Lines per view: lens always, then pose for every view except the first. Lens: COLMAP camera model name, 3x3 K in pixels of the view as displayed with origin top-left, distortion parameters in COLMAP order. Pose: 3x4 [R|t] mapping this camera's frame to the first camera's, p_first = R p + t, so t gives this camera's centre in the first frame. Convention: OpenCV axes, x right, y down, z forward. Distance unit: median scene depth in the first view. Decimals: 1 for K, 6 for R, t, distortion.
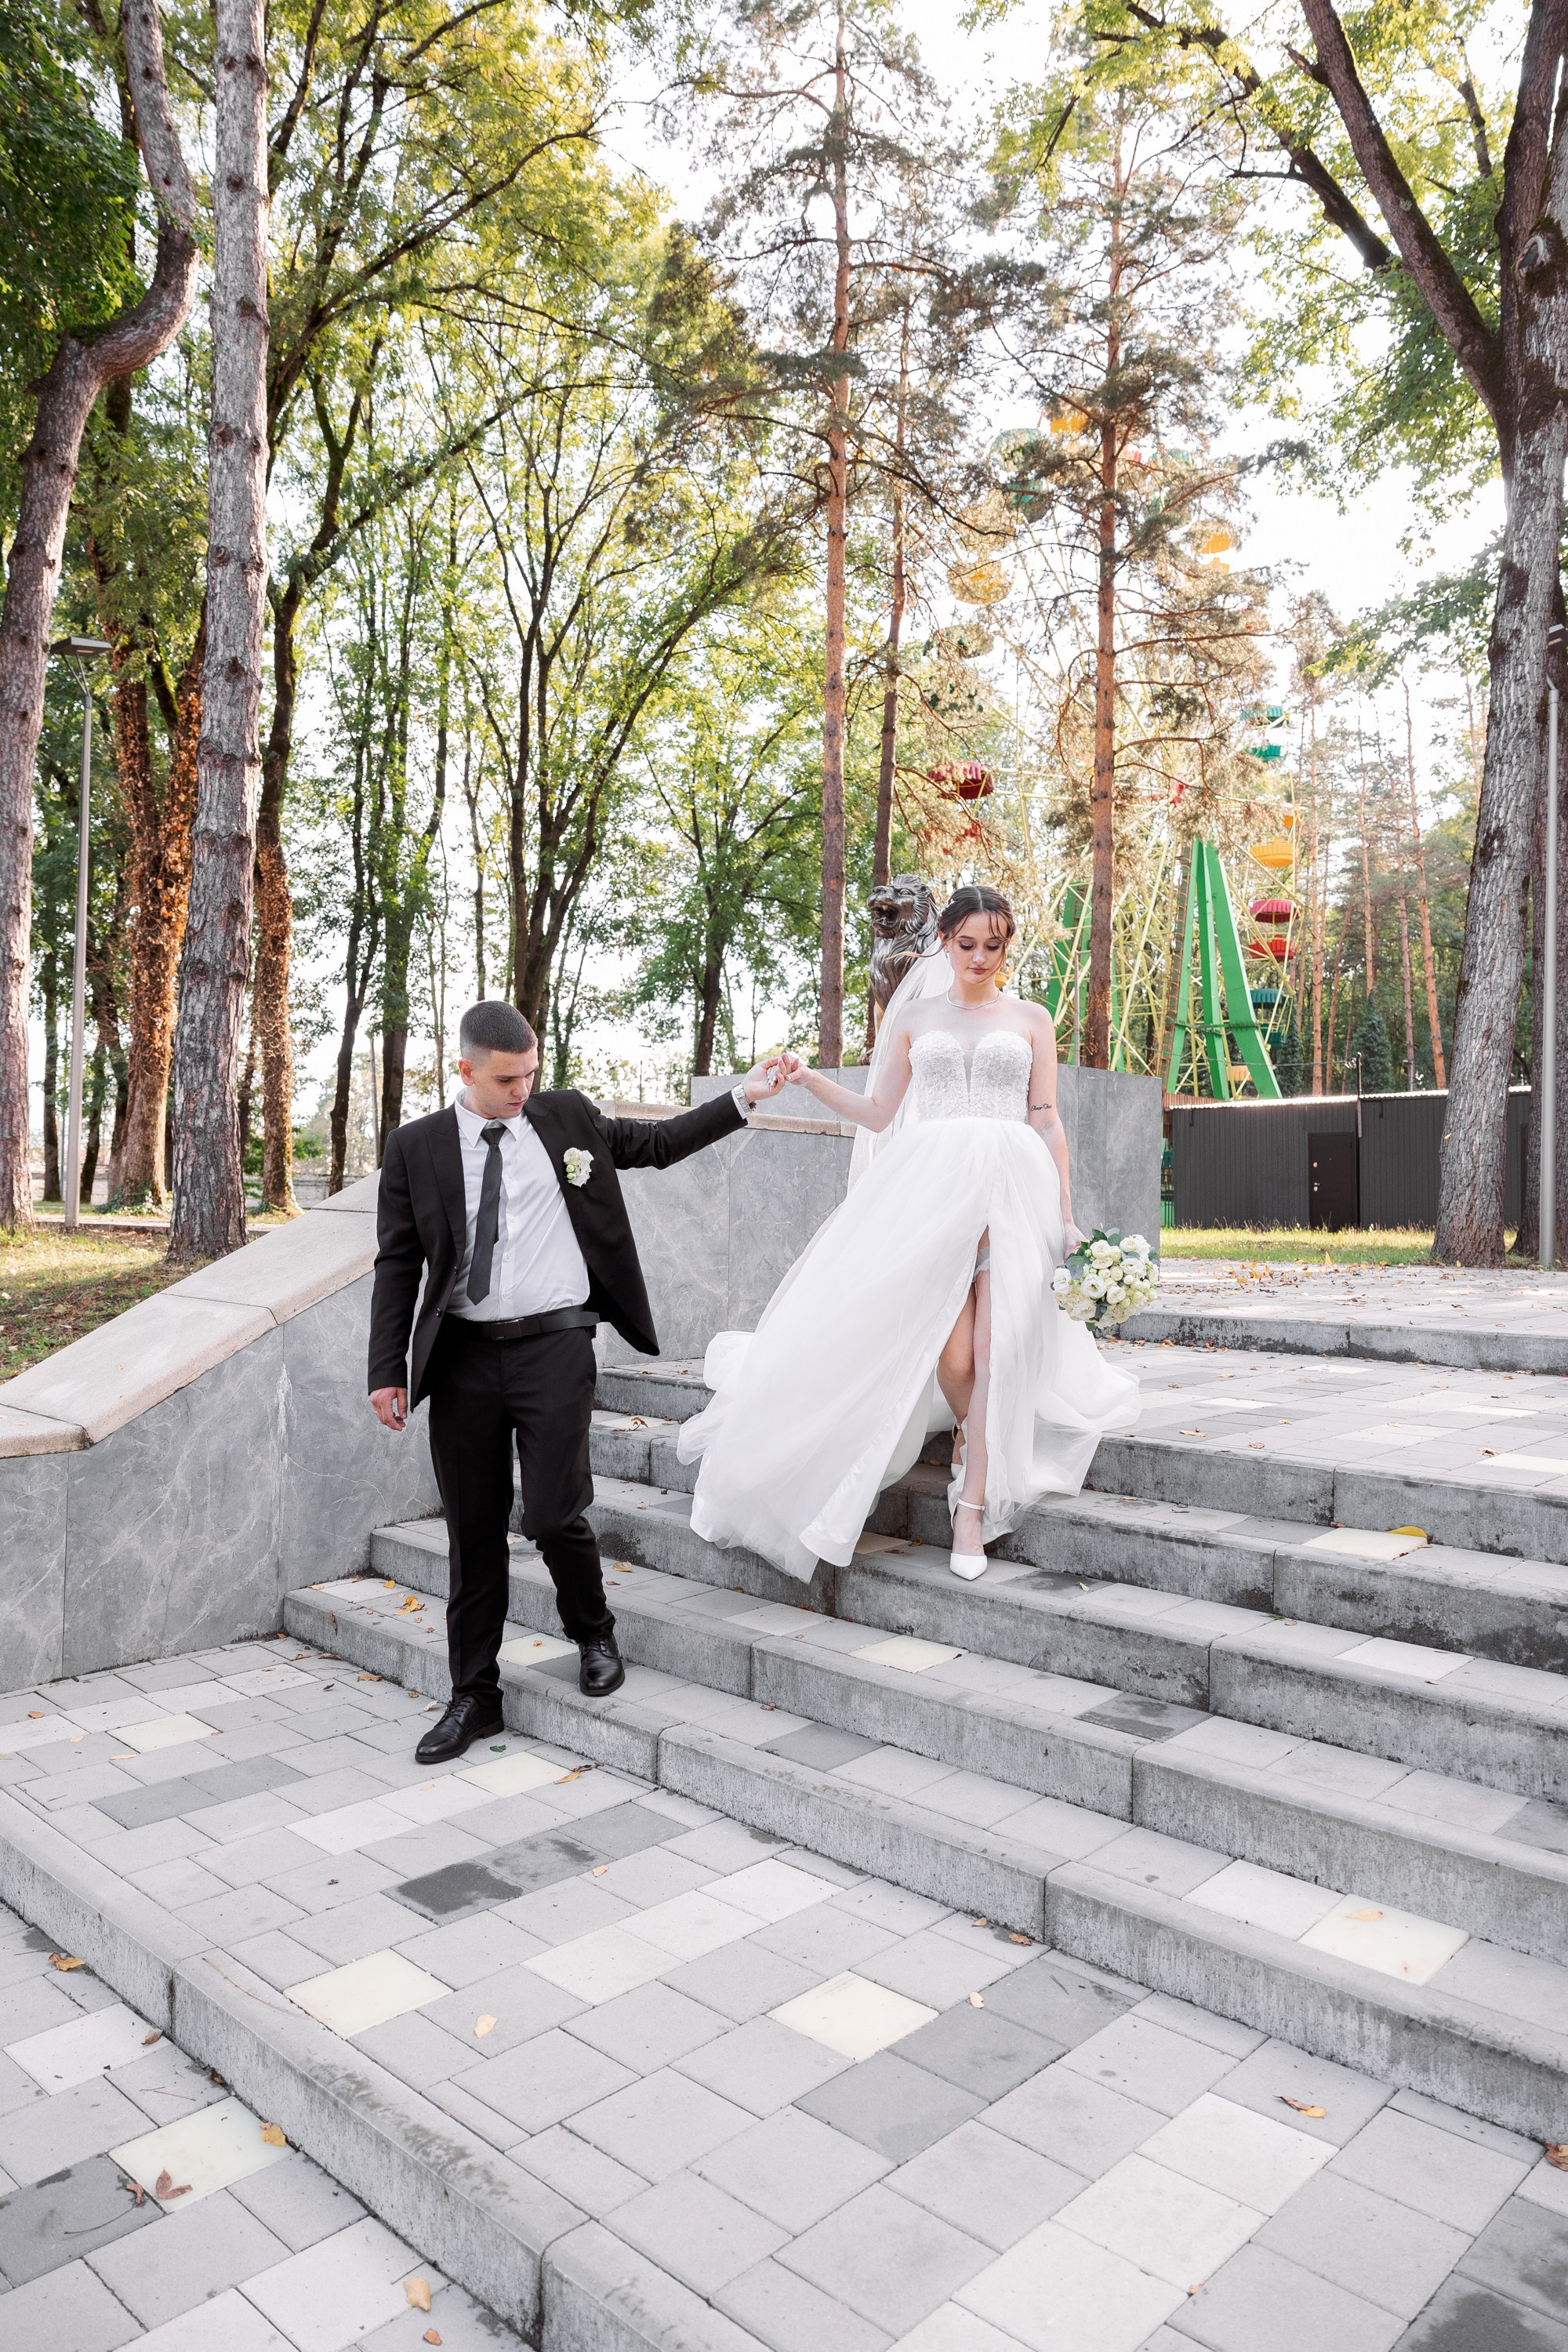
lens RADIAL K [[1549.3, 0, 784.0], [0, 1549.3, 1176.0], [0, 0, 1]] dist [0.023240, 0.001785]
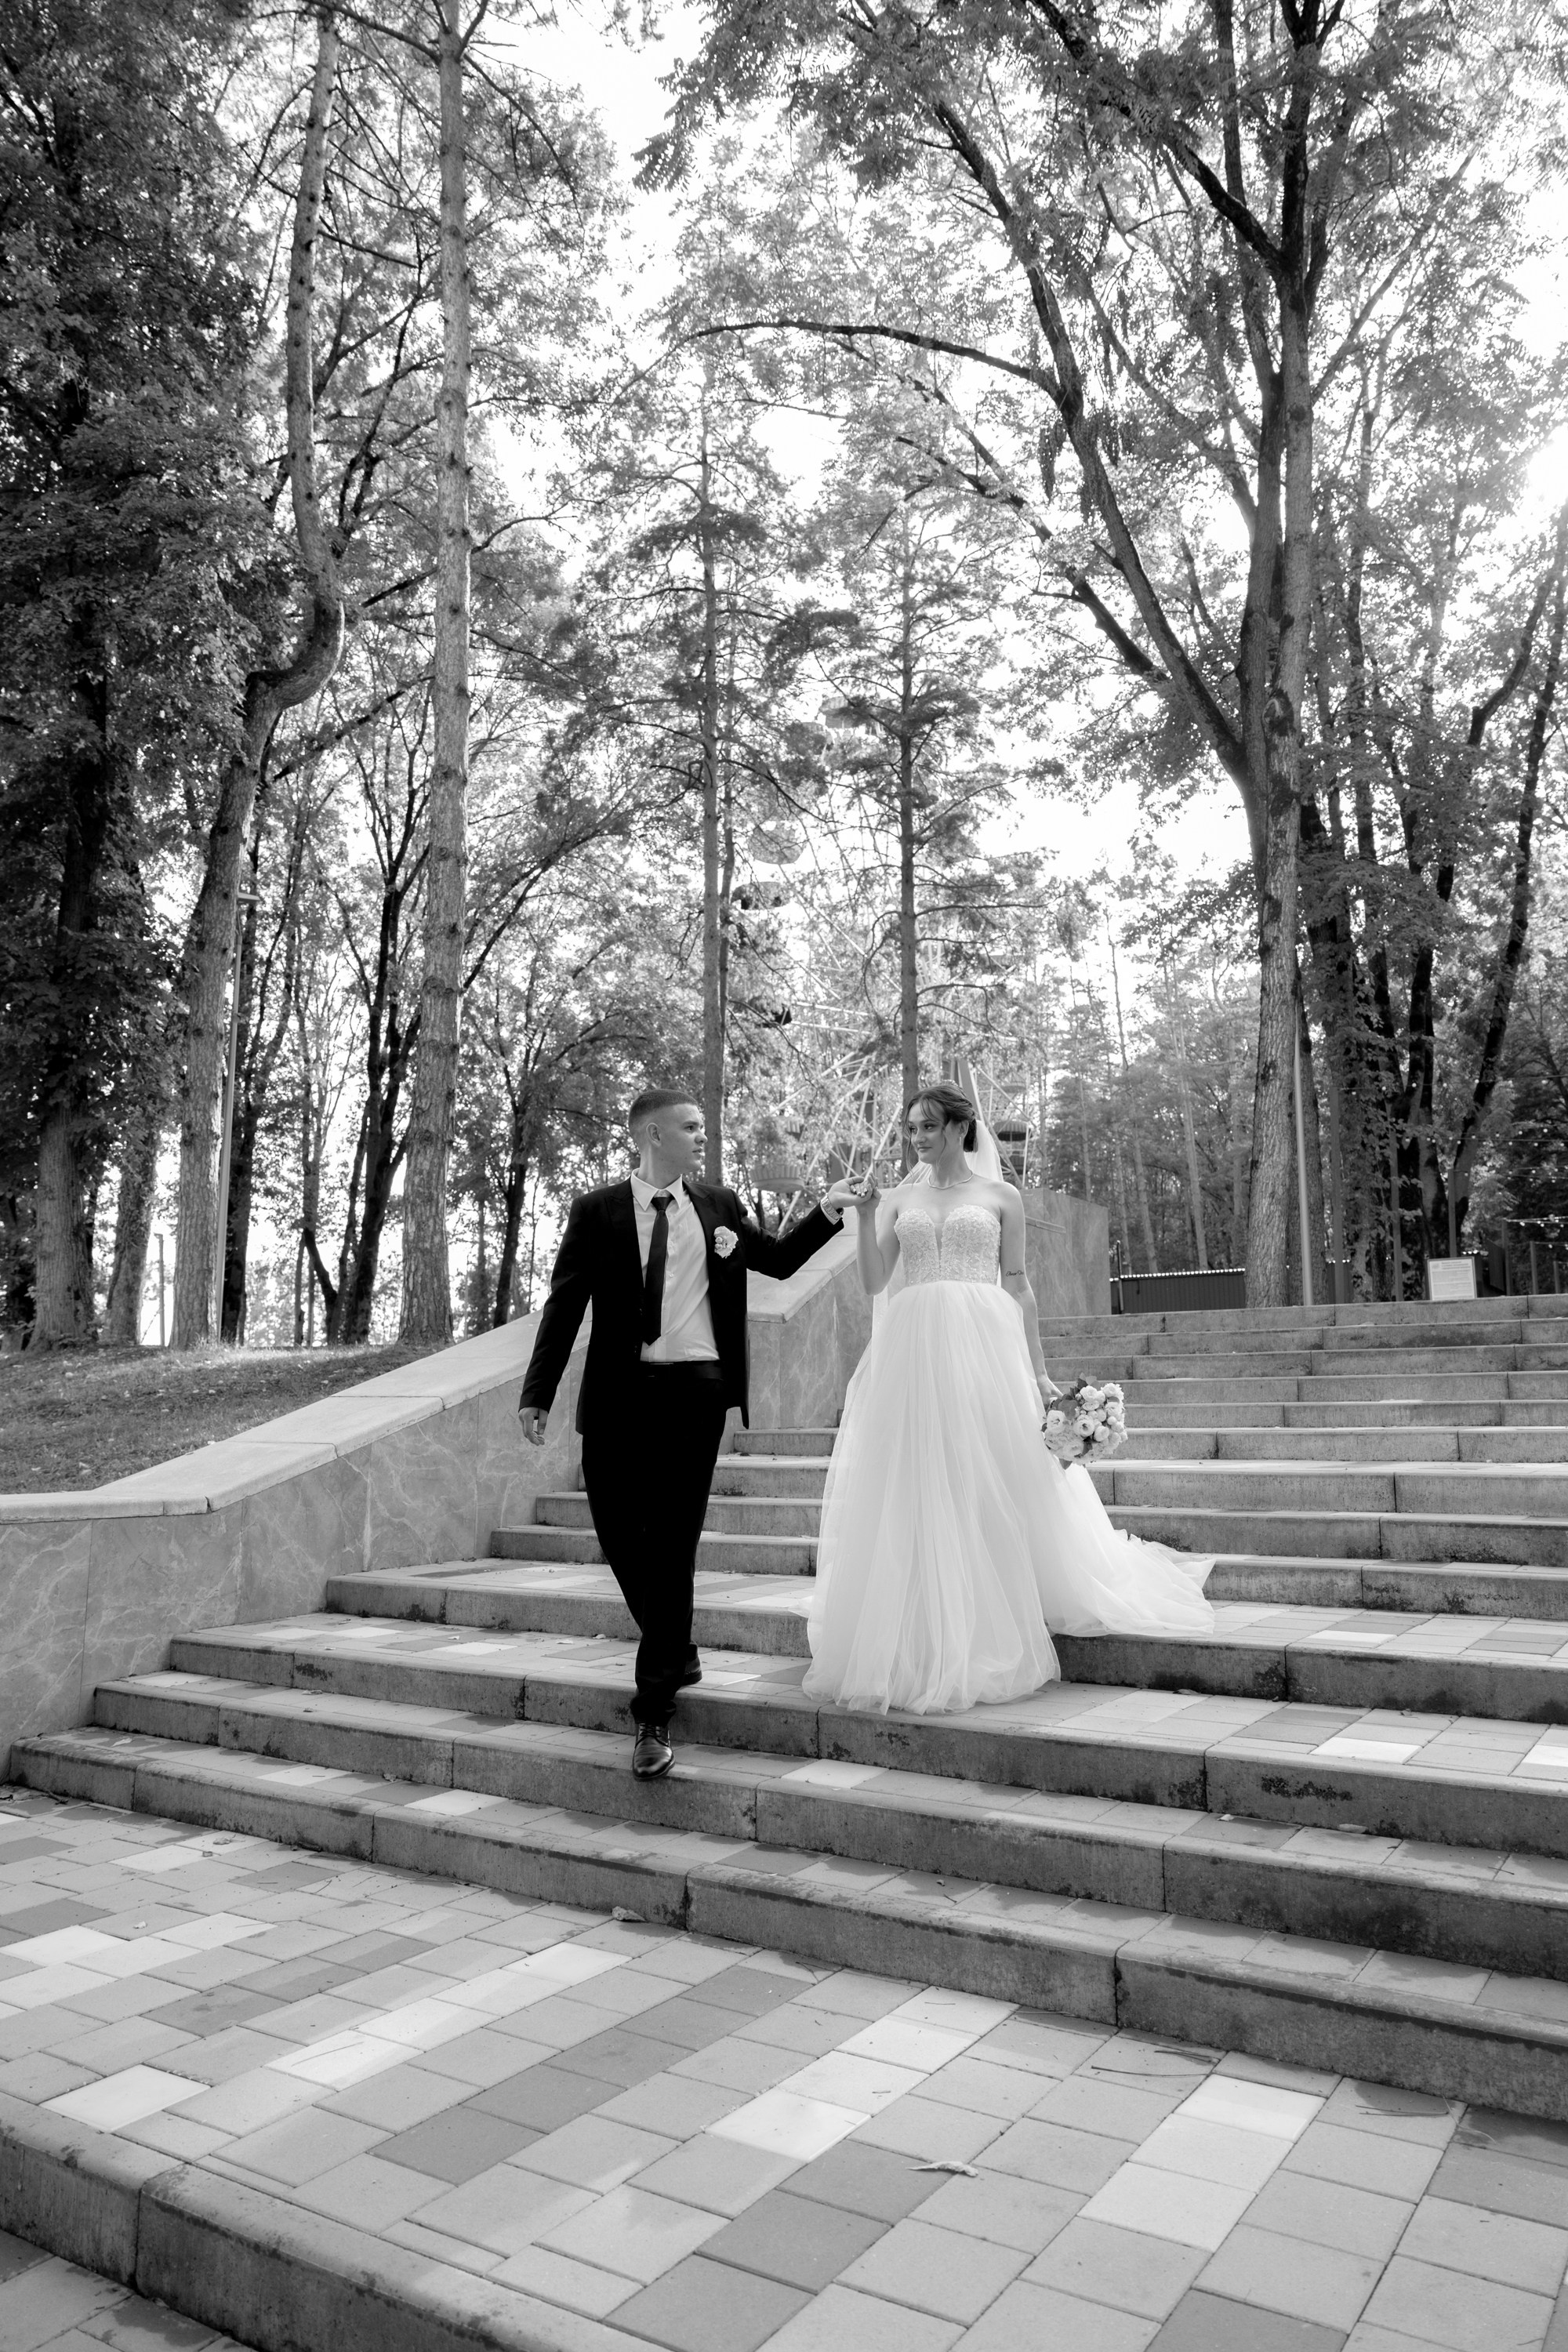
lens RADIAL K [[1546.7, 0, 784.0], [0, 1546.7, 1176.0], [0, 0, 1]] dist [0.081273, 0.000517]
pose [[0.984041, 0.010879, 0.177607, -0.103787], [0.014040, 0.990270, -0.138447, 0.034320], [-0.177385, 0.138731, 0.974314, -0.142929]]
